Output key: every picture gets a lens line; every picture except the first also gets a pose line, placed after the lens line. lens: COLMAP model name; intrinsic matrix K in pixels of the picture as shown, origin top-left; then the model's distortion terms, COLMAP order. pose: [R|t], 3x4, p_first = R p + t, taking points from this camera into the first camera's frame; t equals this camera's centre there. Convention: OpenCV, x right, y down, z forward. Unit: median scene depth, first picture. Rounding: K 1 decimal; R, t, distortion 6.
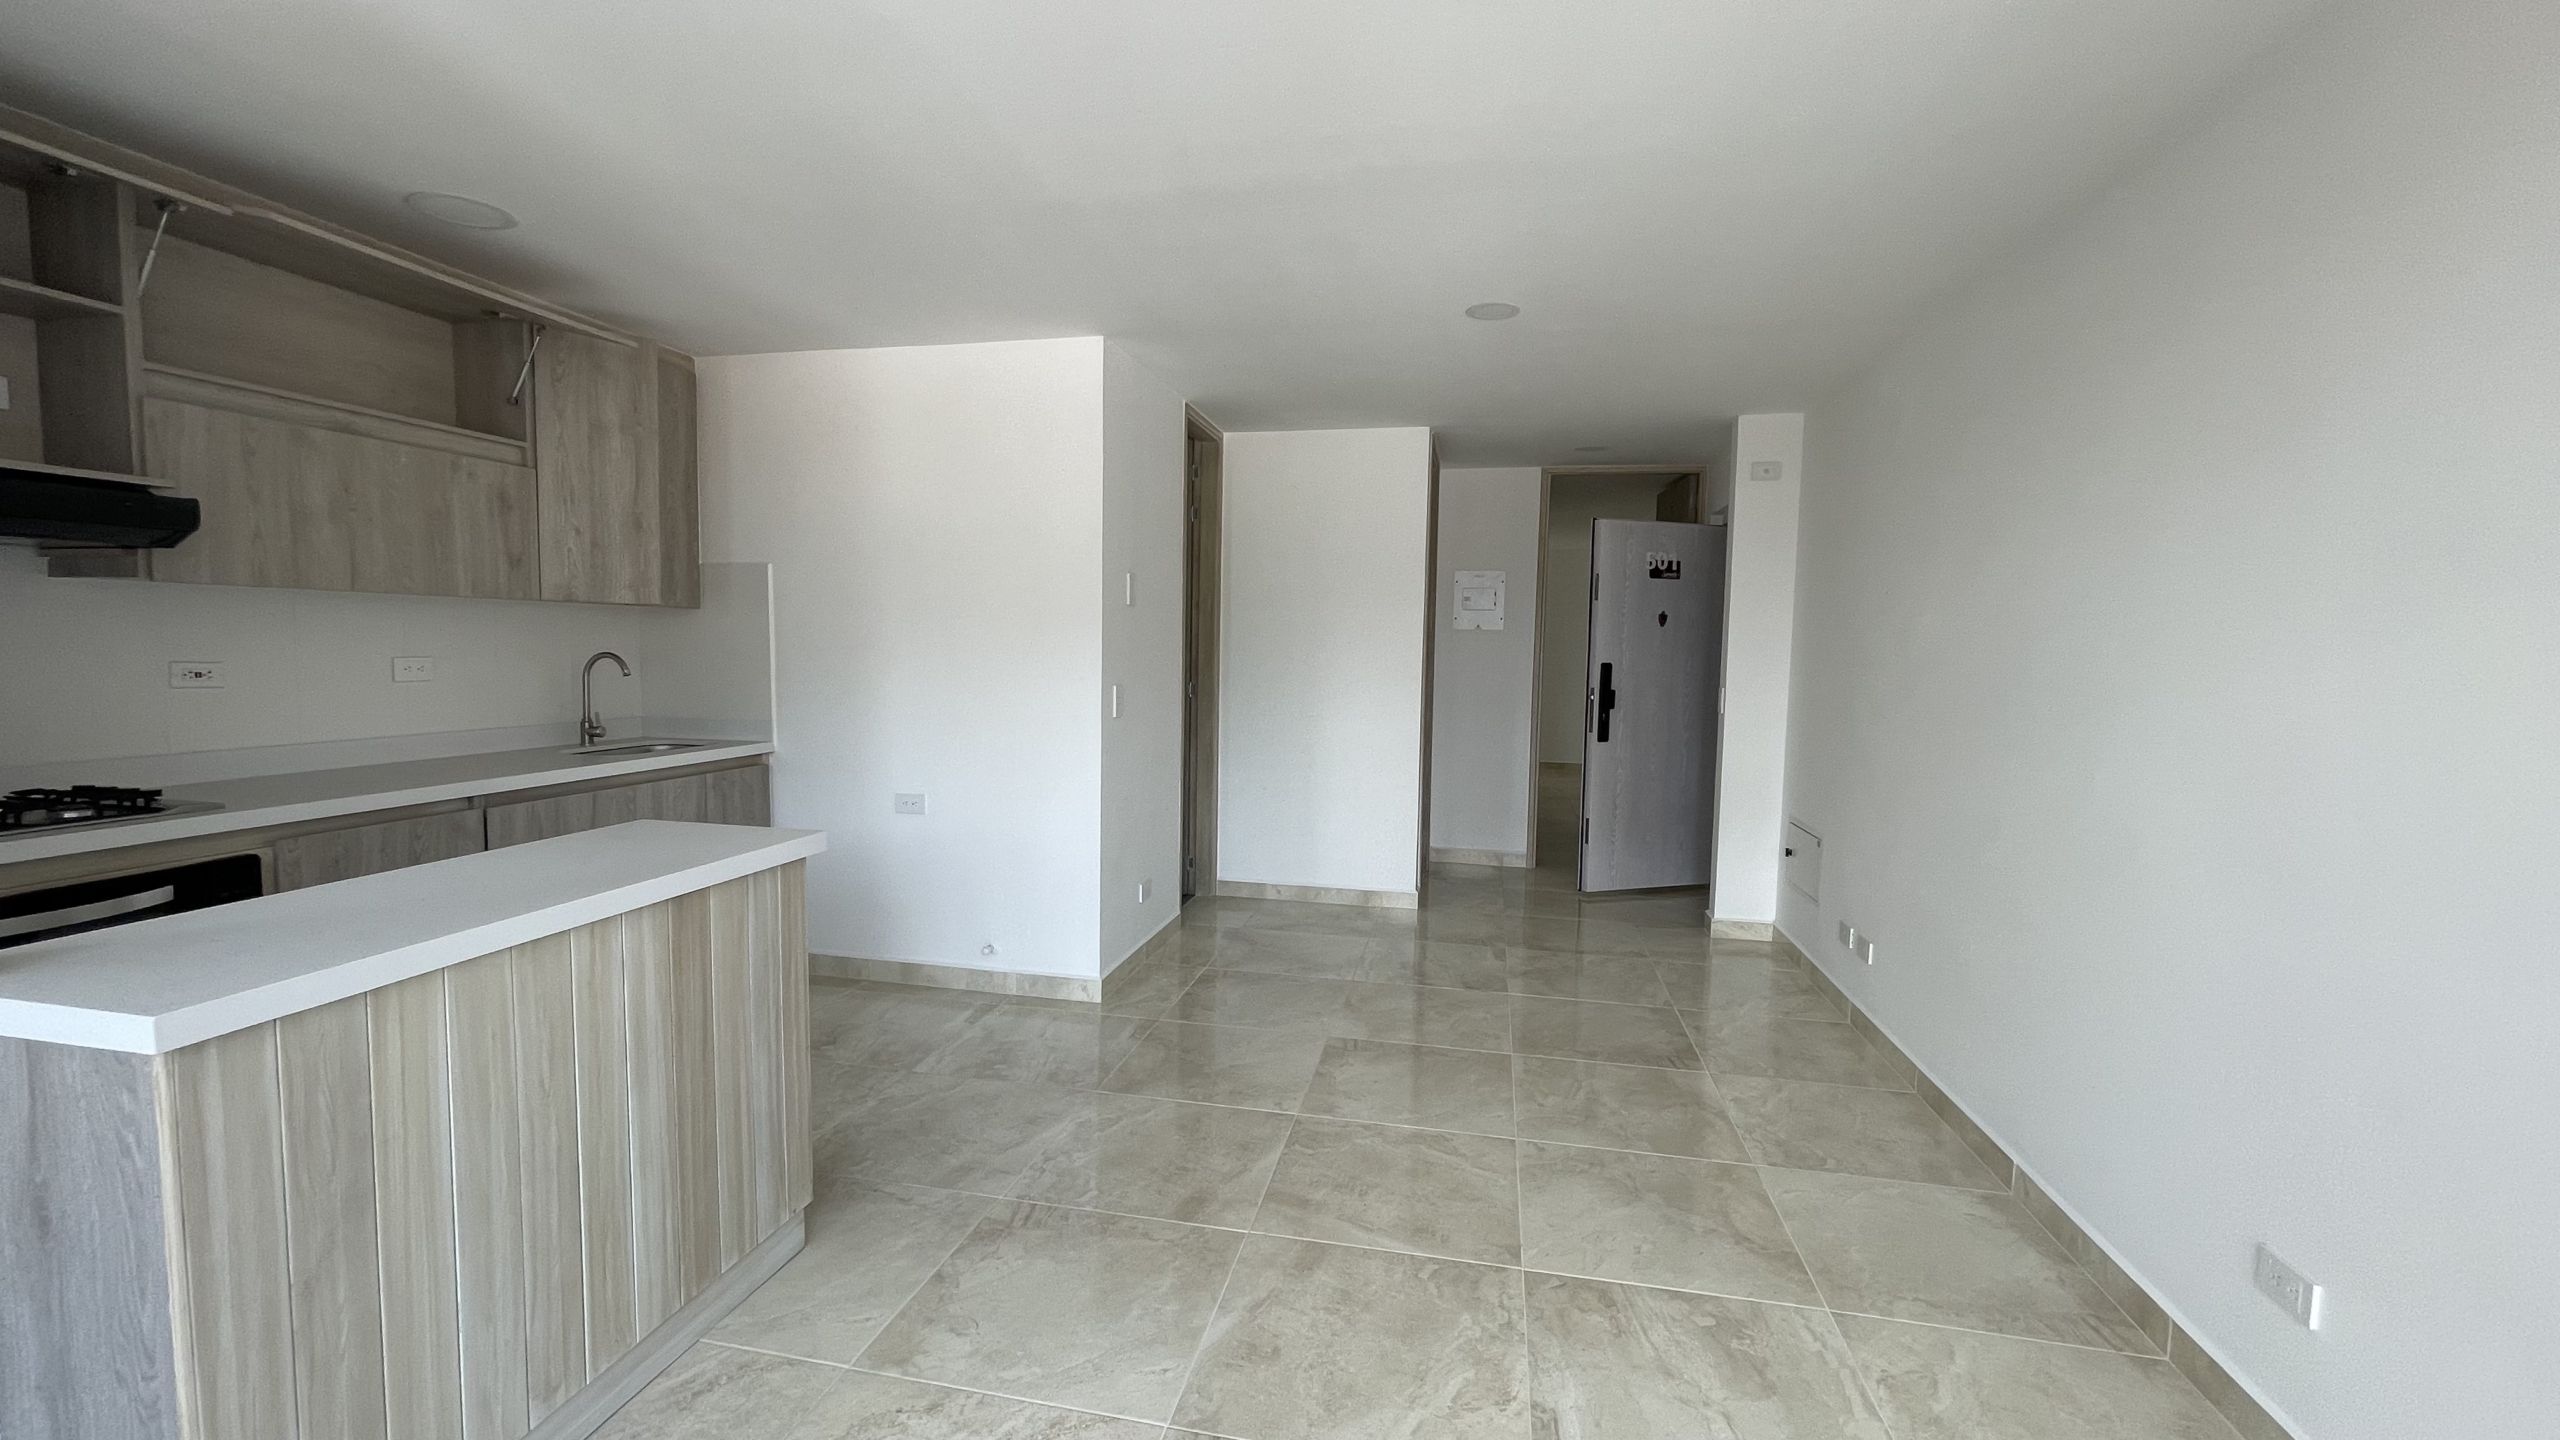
lens RADIAL K [[1036.9, 0, 1272.7], [0, 1036.9, 720.8], [0, 0, 1]] dist [-0.002135, 0.000609]
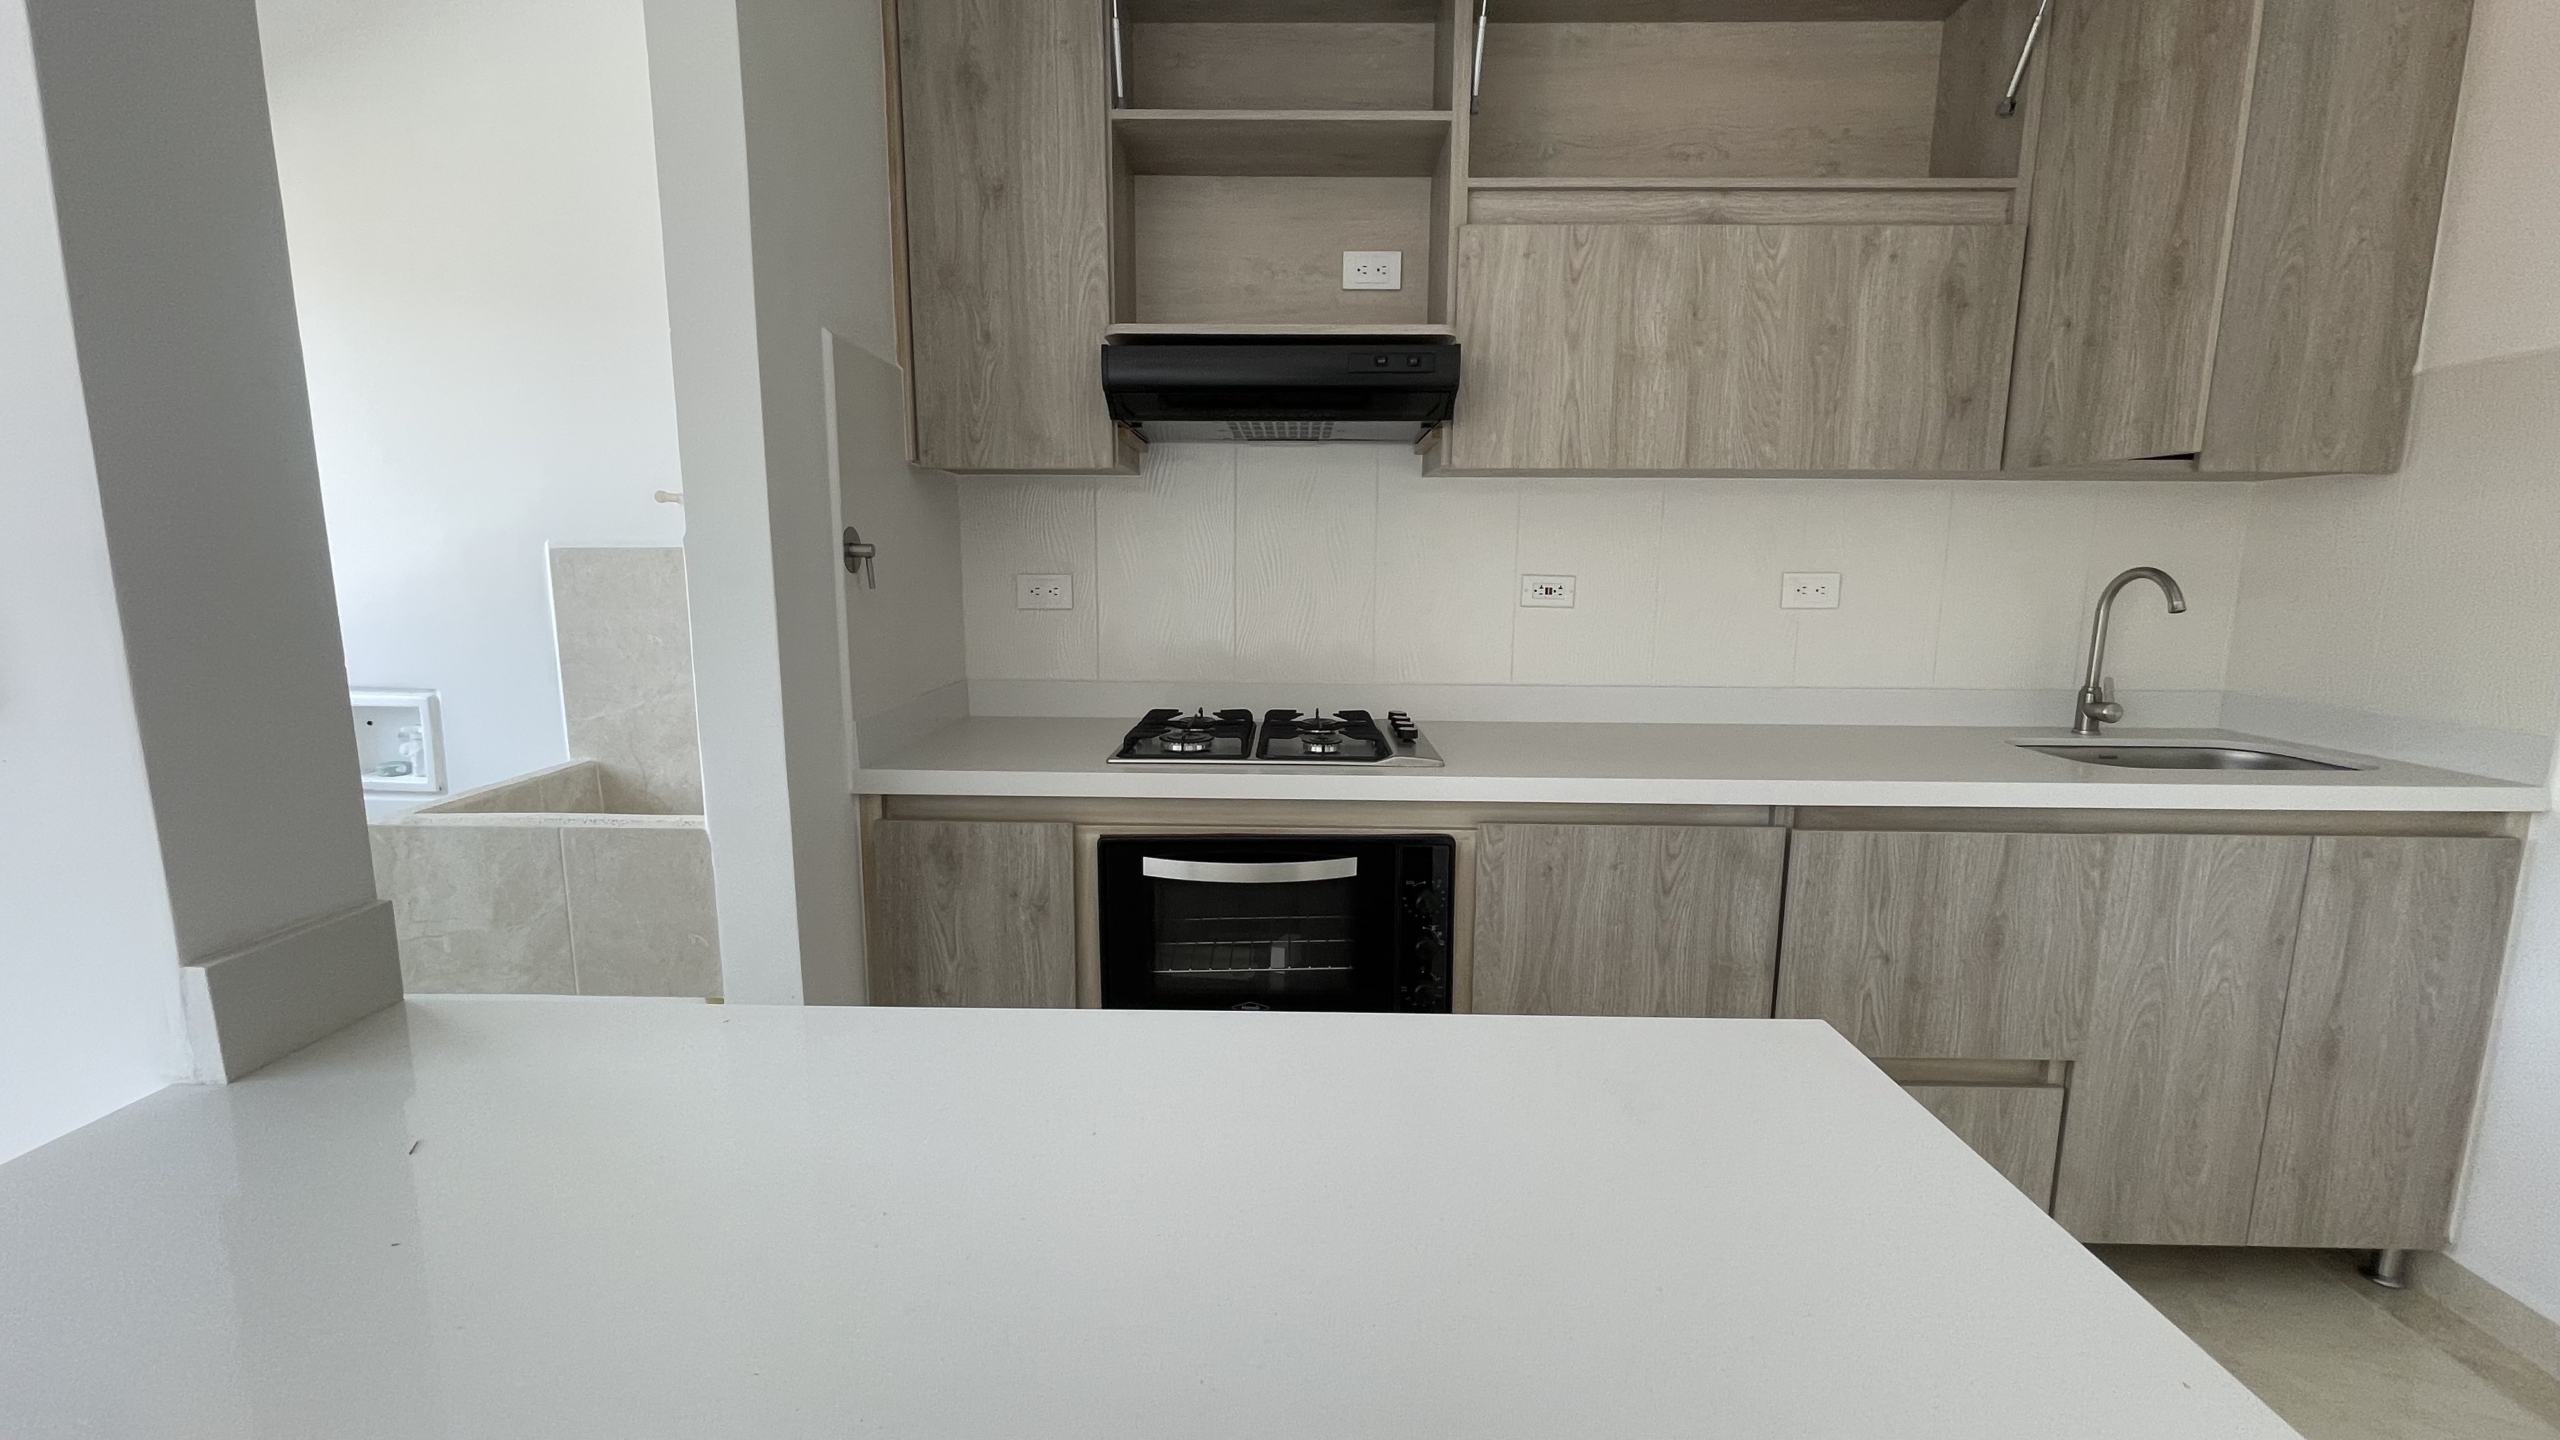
lens RADIAL K [[1029.5, 0, 1271.5], [0, 1029.5, 721.2], [0, 0, 1]] dist [-0.003342, 0.000172]
pose [[0.183721, 0.134796, -0.973692, -0.232615], [-0.075215, 0.989577, 0.122803, -0.022048], [0.980097, 0.050675, 0.191945, 0.537462]]
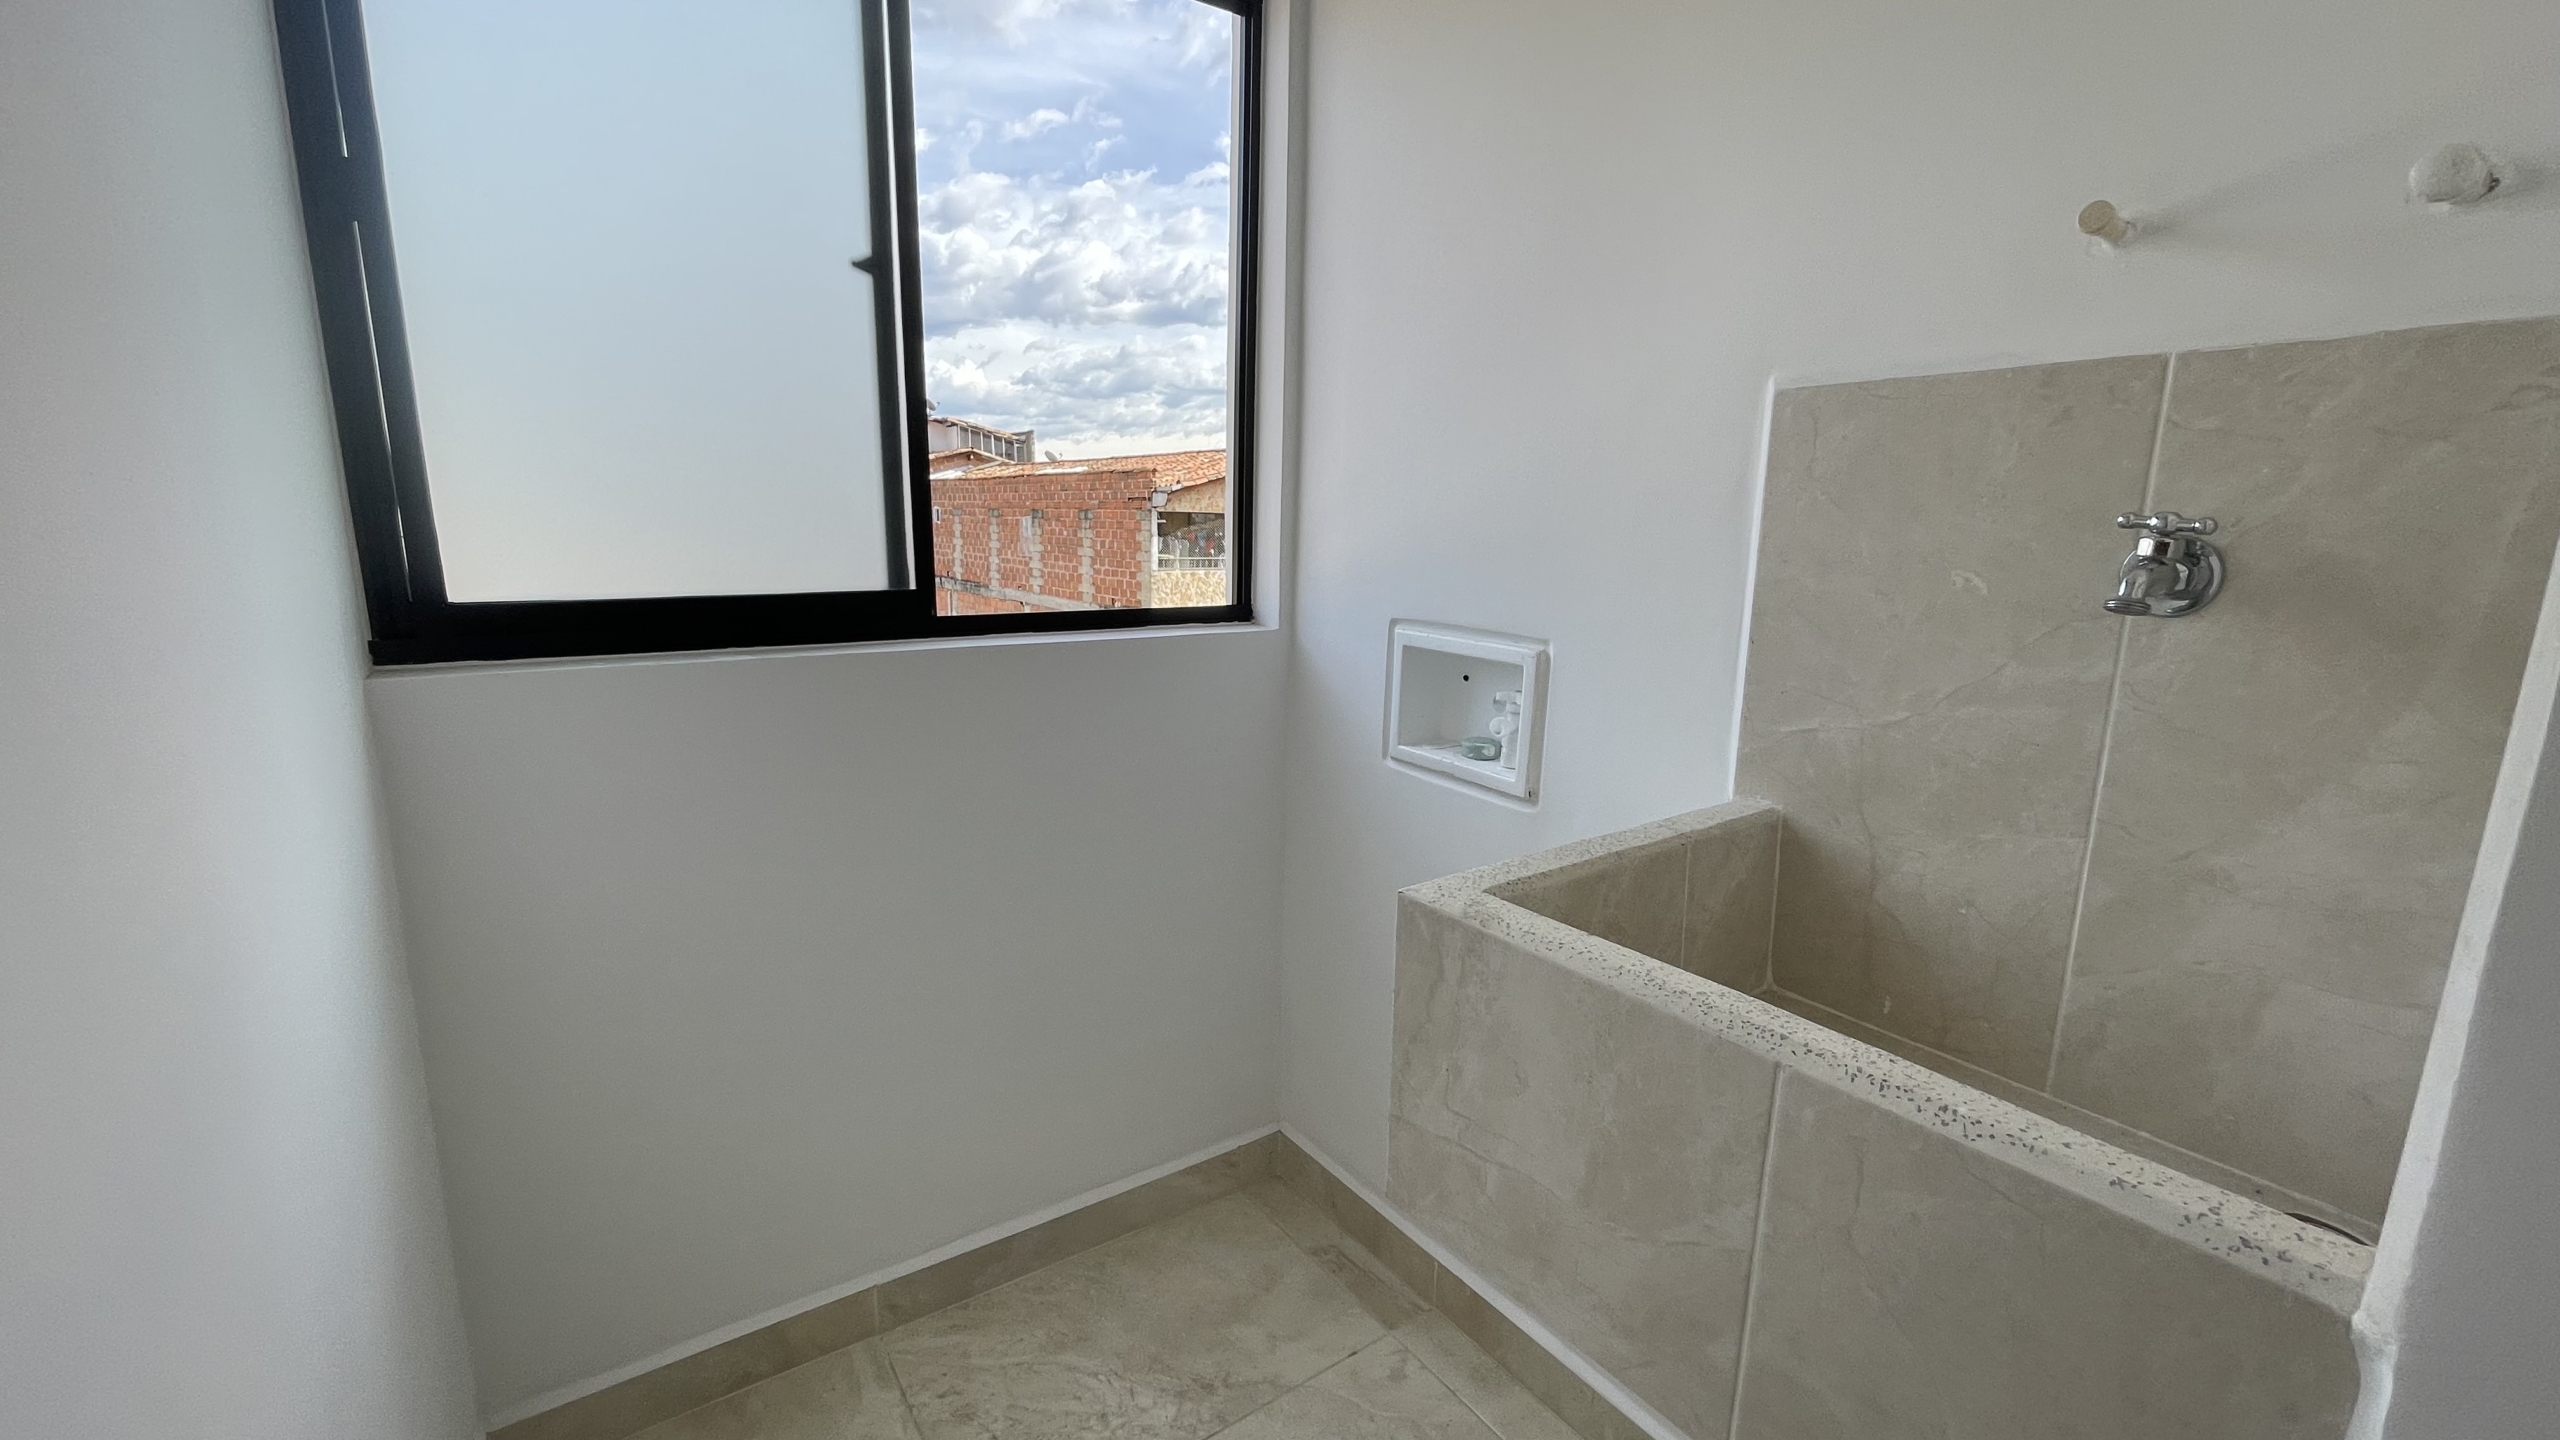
lens RADIAL K [[1029.5, 0, 1271.5], [0, 1029.5, 721.2], [0, 0, 1]] dist [-0.003342, 0.000172]
pose [[-0.682591, 0.114596, -0.721759, -0.562494], [-0.081753, 0.969456, 0.231241, 0.019381], [0.726213, 0.216849, -0.652373, 0.352458]]
